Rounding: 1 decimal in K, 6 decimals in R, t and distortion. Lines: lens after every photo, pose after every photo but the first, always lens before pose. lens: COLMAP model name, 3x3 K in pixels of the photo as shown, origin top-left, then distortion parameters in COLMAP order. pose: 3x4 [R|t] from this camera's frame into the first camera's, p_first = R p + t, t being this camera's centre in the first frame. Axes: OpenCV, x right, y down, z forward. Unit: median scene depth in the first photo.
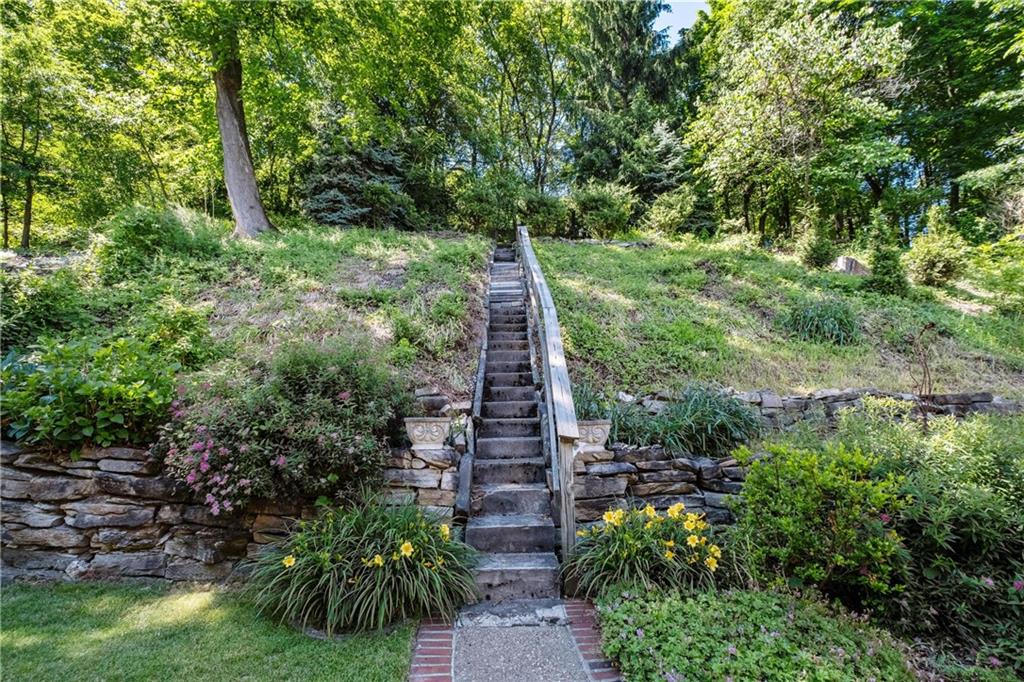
lens RADIAL K [[447.2, 0, 512.0], [0, 447.2, 341.0], [0, 0, 1]] dist [-0.002116, -0.001109]
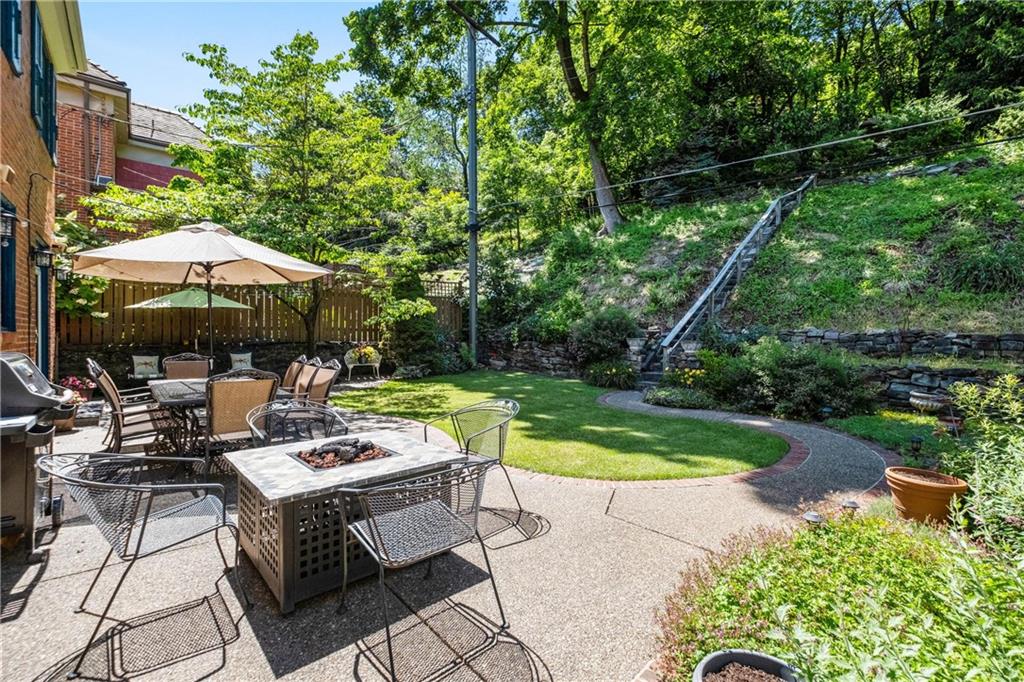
lens RADIAL K [[447.2, 0, 512.0], [0, 447.2, 341.0], [0, 0, 1]] dist [-0.002116, -0.001109]
pose [[0.671835, 0.037958, -0.739728, 1.545617], [0.100445, 0.984792, 0.141760, -0.335310], [0.733859, -0.169541, 0.657805, -1.663650]]
